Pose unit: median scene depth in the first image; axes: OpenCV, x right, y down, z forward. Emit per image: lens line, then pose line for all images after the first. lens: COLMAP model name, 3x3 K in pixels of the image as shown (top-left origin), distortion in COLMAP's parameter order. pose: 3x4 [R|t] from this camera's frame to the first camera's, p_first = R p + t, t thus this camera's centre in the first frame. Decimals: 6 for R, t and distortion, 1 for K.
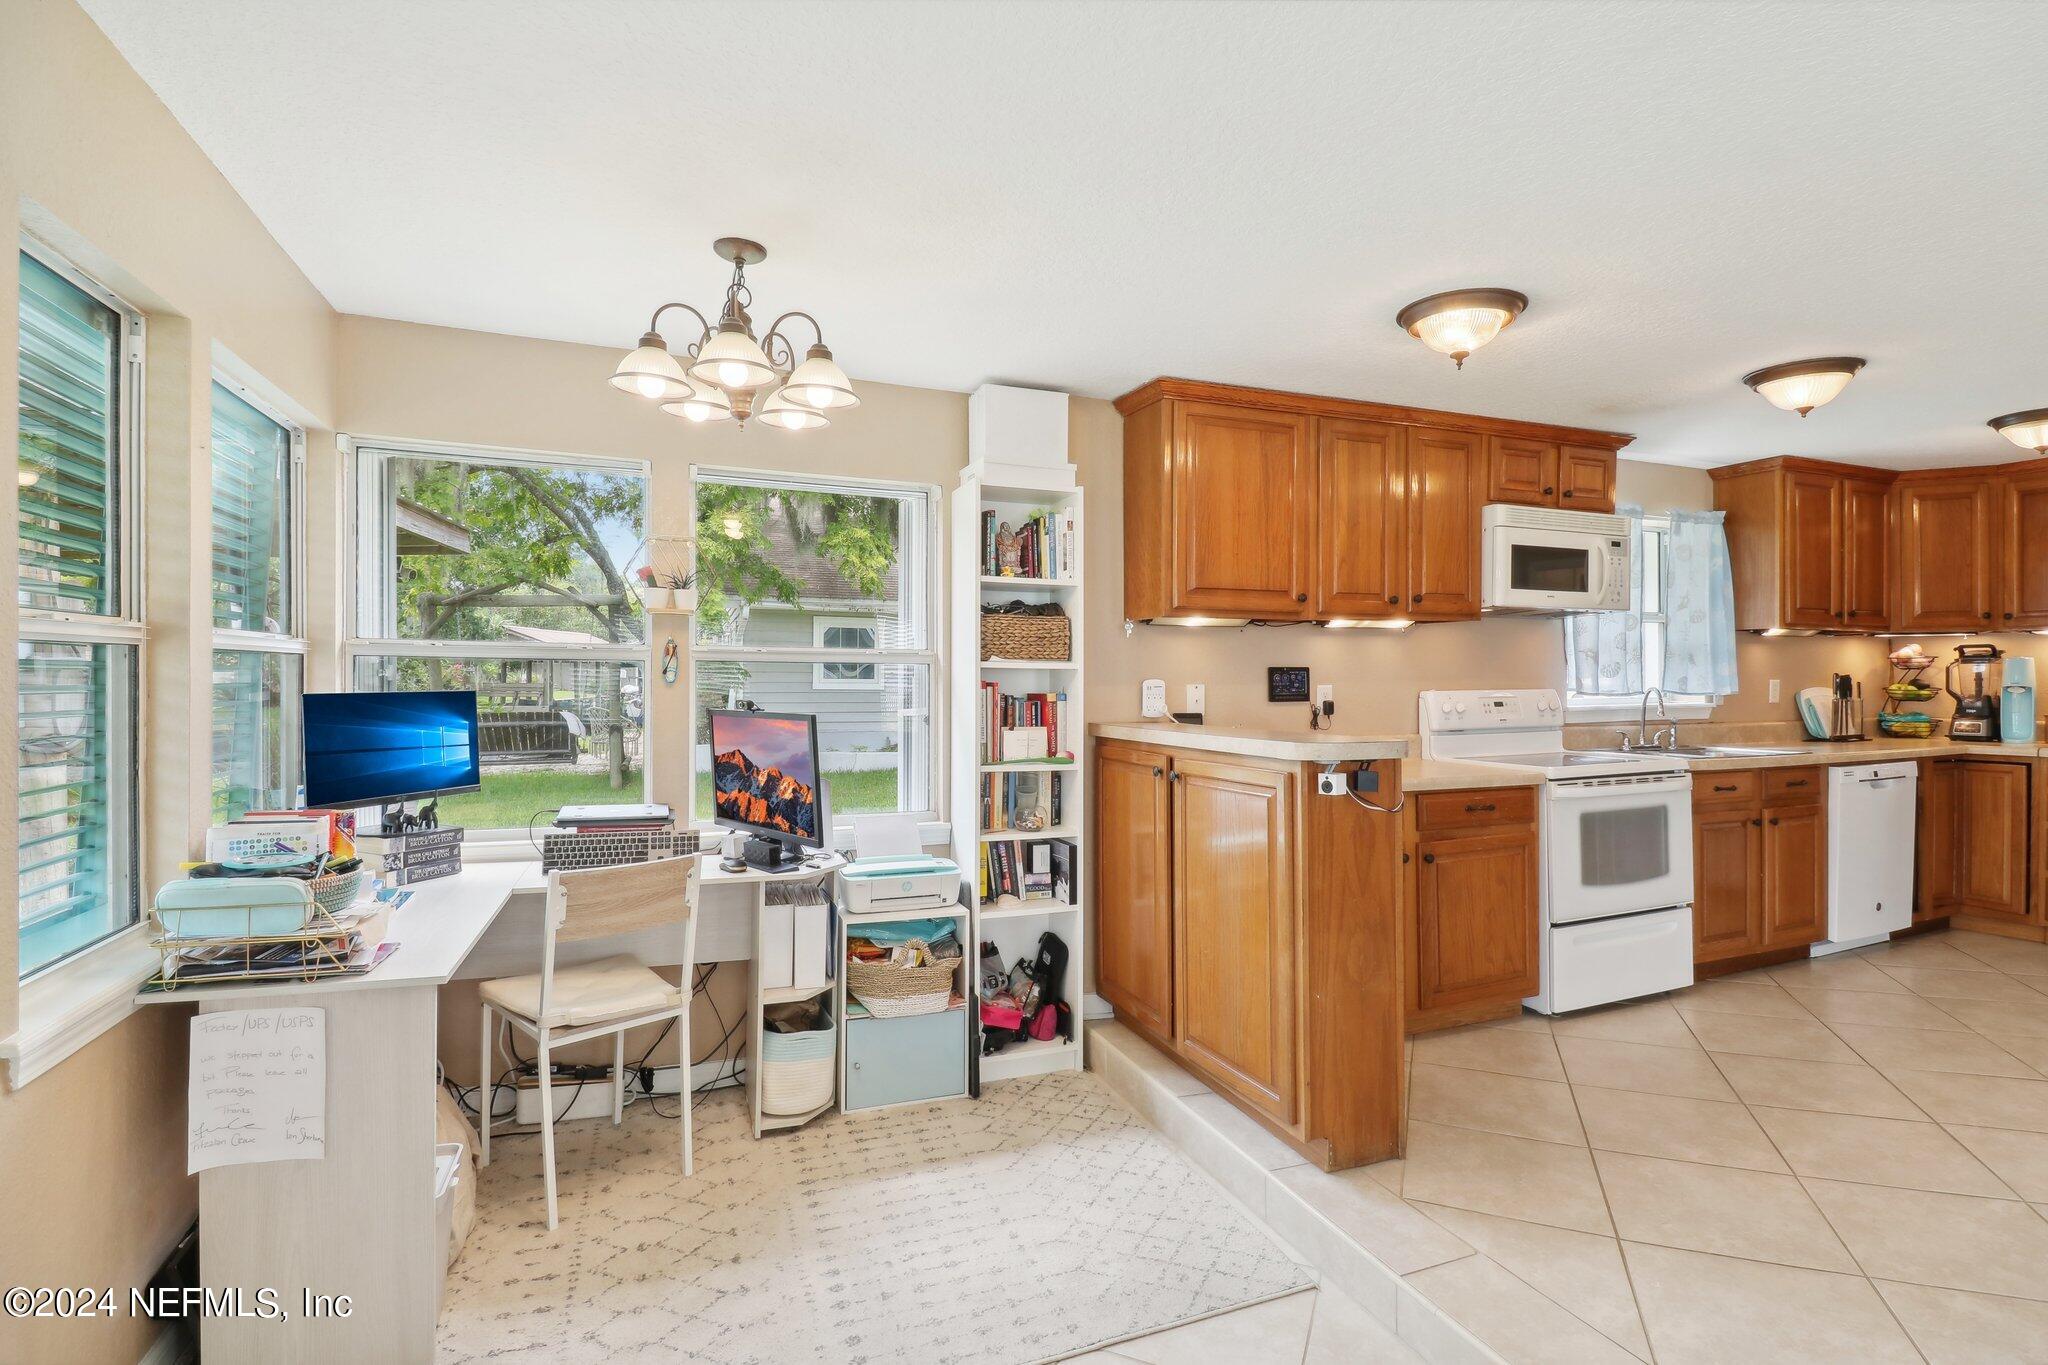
lens RADIAL K [[971.7, 0, 1012.9], [0, 971.7, 674.2], [0, 0, 1]] dist [-0.006602, -0.013432]
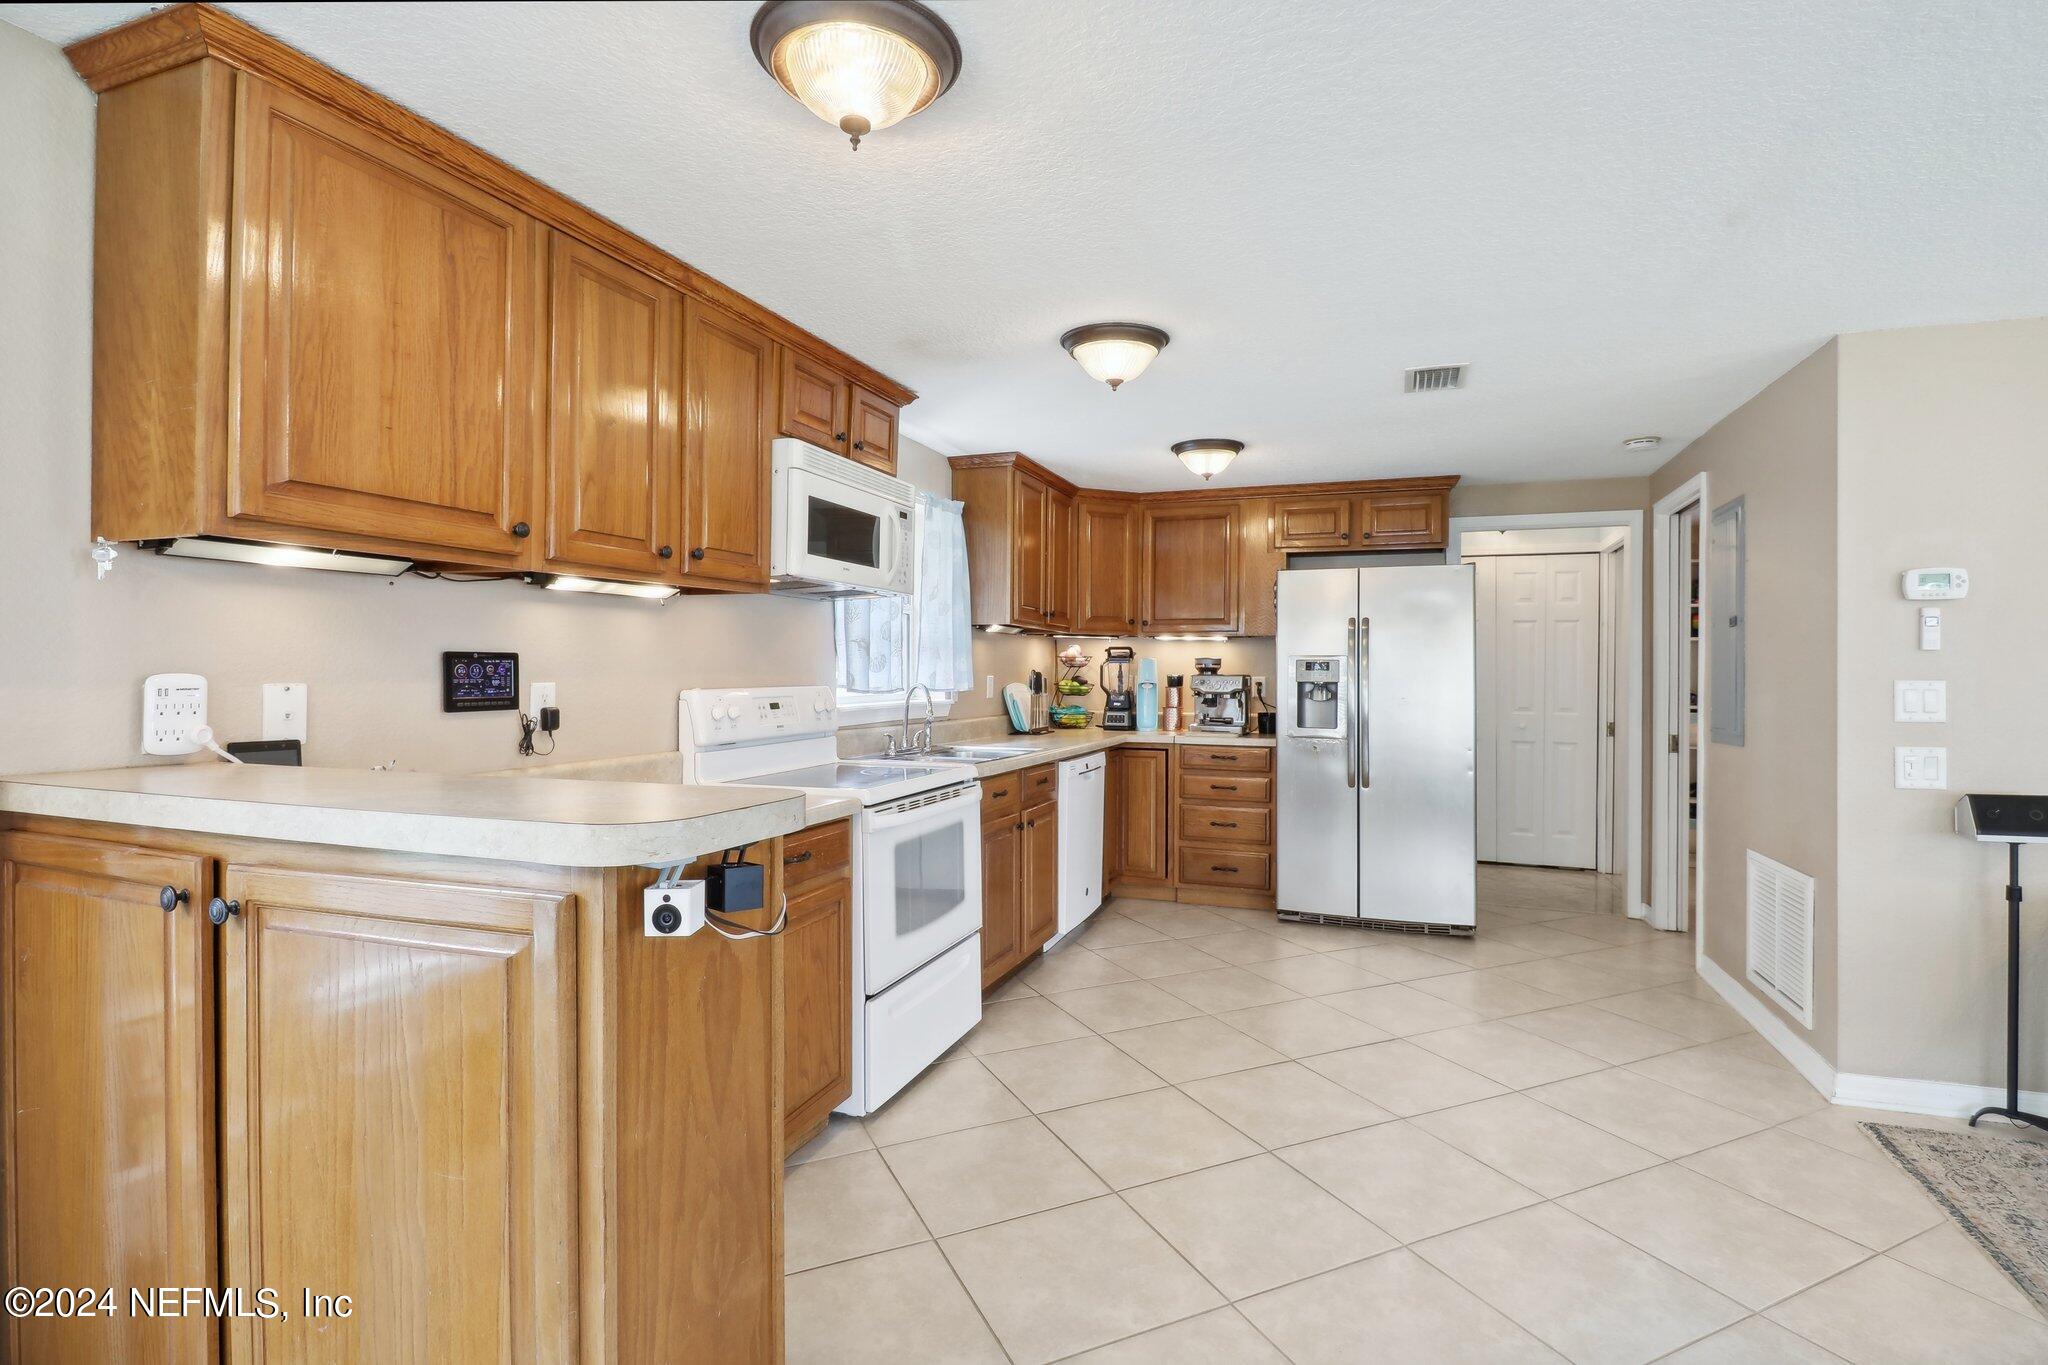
lens RADIAL K [[977.6, 0, 1046.8], [0, 977.6, 662.1], [0, 0, 1]] dist [0.004293, -0.011973]
pose [[0.657410, 0.010338, 0.753462, 0.068804], [-0.003343, 0.999936, -0.010803, 0.003878], [-0.753526, 0.004583, 0.657402, 0.382850]]
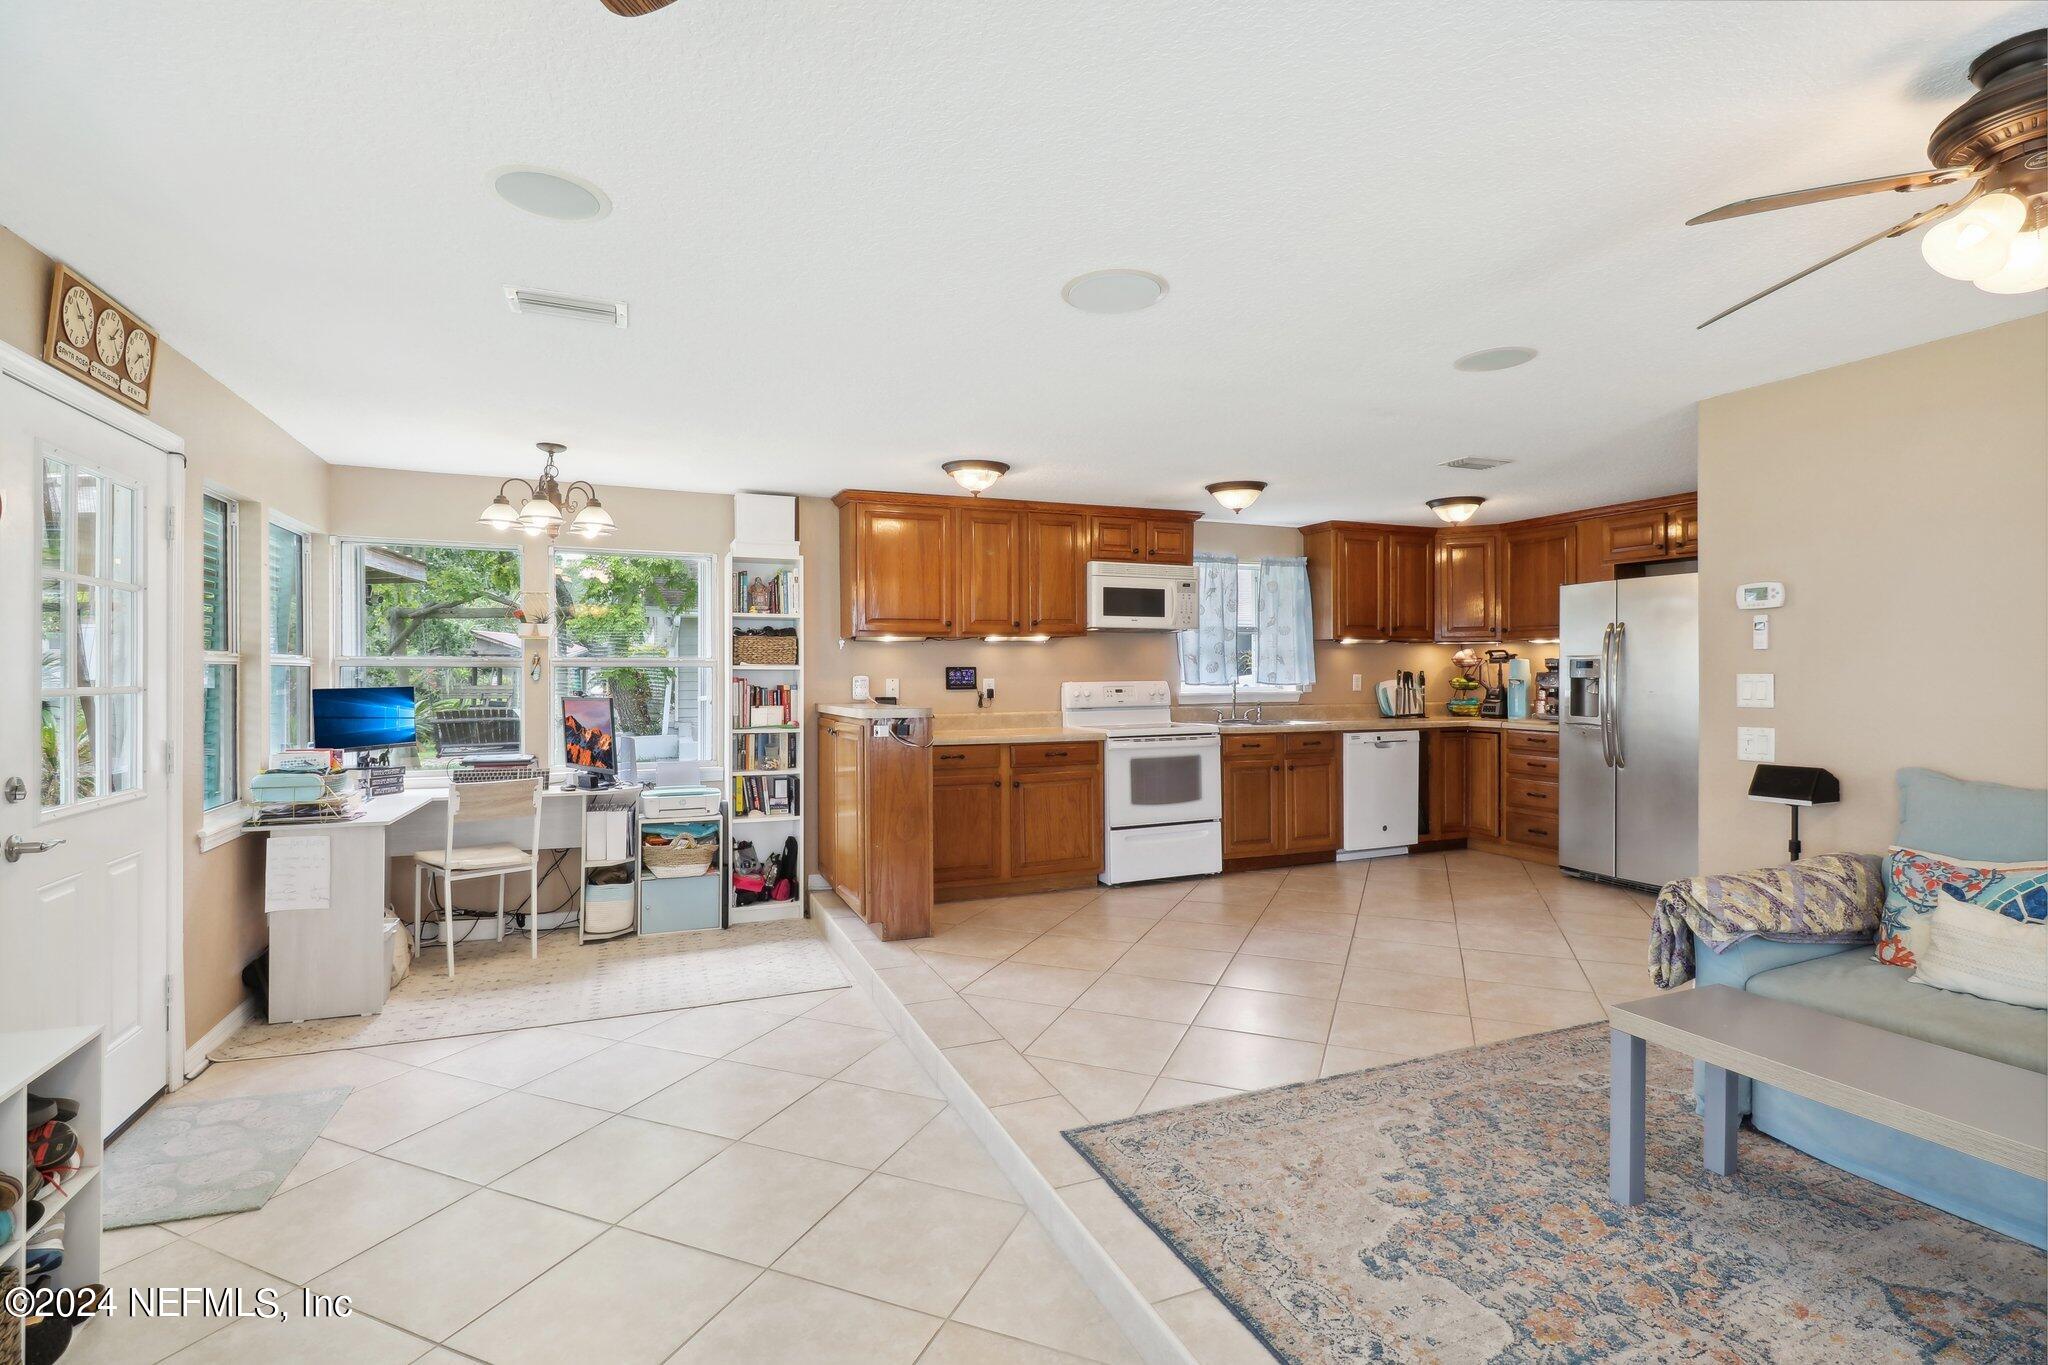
lens RADIAL K [[962.1, 0, 1027.3], [0, 962.1, 669.8], [0, 0, 1]] dist [0.000556, -0.014060]
pose [[0.999442, -0.005740, 0.032910, 0.364540], [0.005895, 0.999972, -0.004632, 0.004245], [-0.032882, 0.004823, 0.999448, -0.561732]]
